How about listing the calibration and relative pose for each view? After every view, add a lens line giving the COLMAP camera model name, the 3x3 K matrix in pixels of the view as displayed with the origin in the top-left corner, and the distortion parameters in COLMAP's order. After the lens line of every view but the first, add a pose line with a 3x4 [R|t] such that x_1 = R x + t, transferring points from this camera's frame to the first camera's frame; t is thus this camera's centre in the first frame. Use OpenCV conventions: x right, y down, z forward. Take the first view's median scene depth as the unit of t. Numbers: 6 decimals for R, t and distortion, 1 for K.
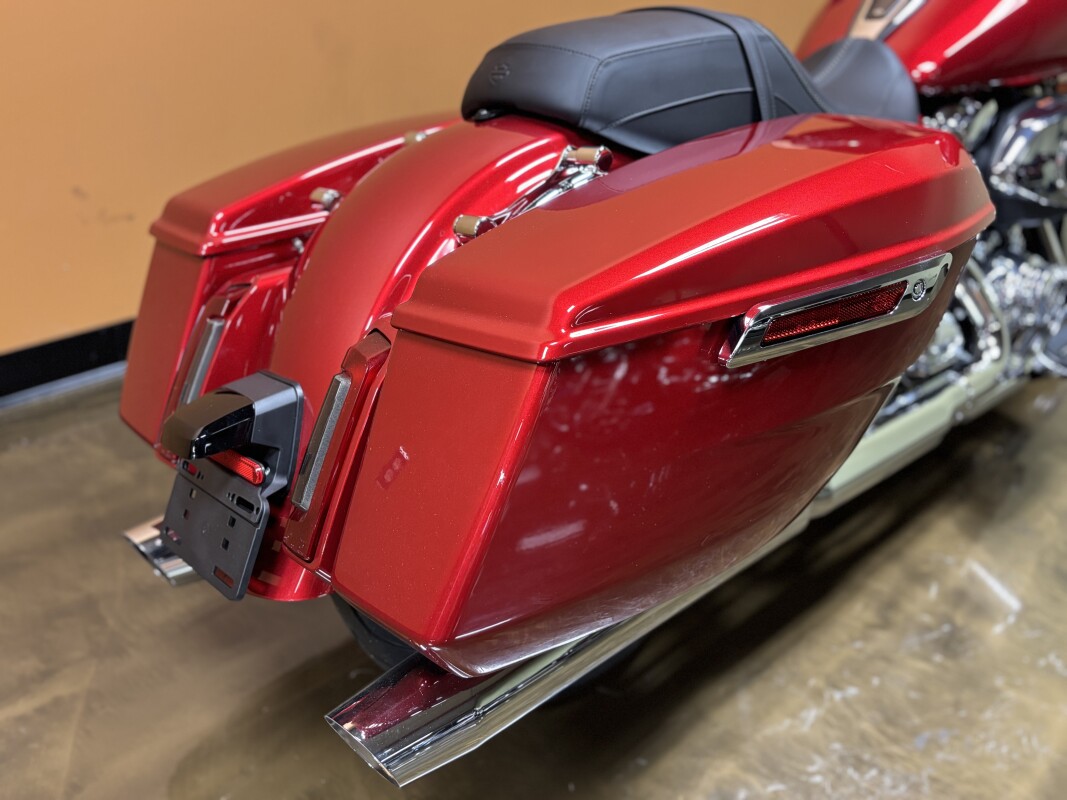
lens RADIAL K [[921.0, 0, 533.5], [0, 921.0, 400.0], [0, 0, 1]] dist [0.014811, 0.002906]
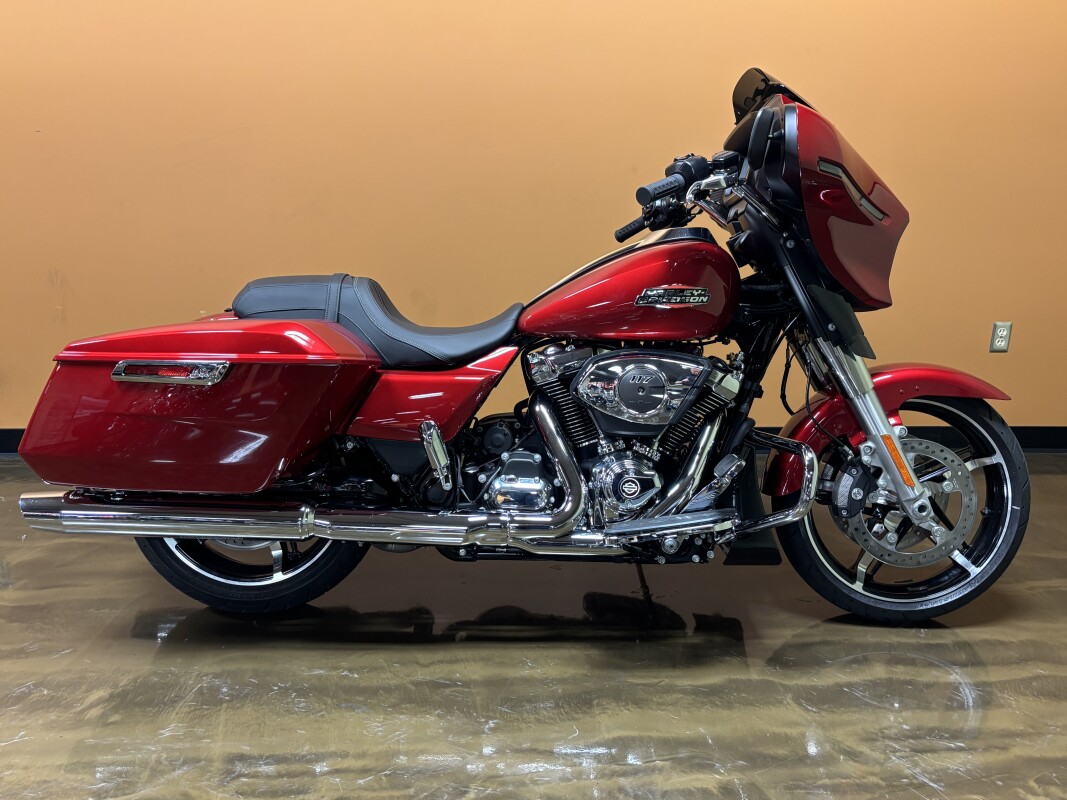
lens RADIAL K [[921.0, 0, 533.5], [0, 921.0, 400.0], [0, 0, 1]] dist [0.014811, 0.002906]
pose [[0.745207, 0.115835, -0.656695, 1.659389], [-0.308586, 0.932909, -0.185622, 0.080383], [0.591135, 0.340974, 0.730956, -0.138849]]
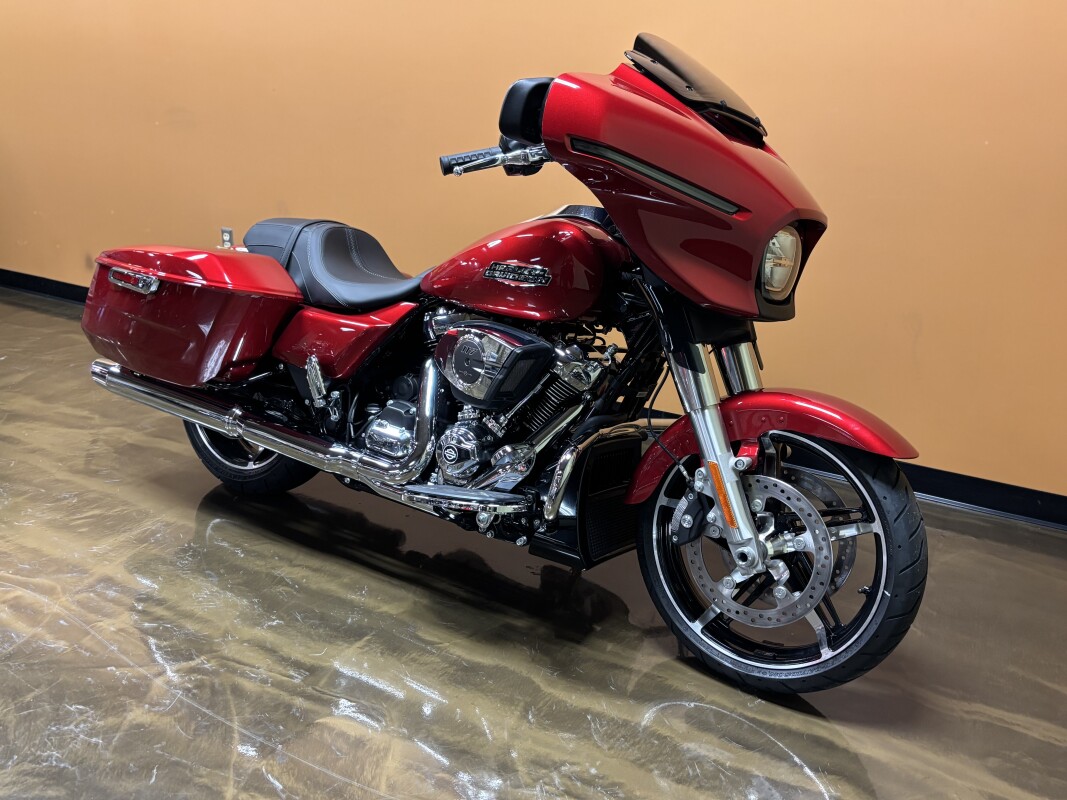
lens RADIAL K [[921.0, 0, 533.5], [0, 921.0, 400.0], [0, 0, 1]] dist [0.014811, 0.002906]
pose [[0.252243, 0.247236, -0.935547, 2.335229], [-0.513092, 0.853881, 0.087314, -0.456247], [0.820433, 0.457997, 0.342240, 0.745960]]
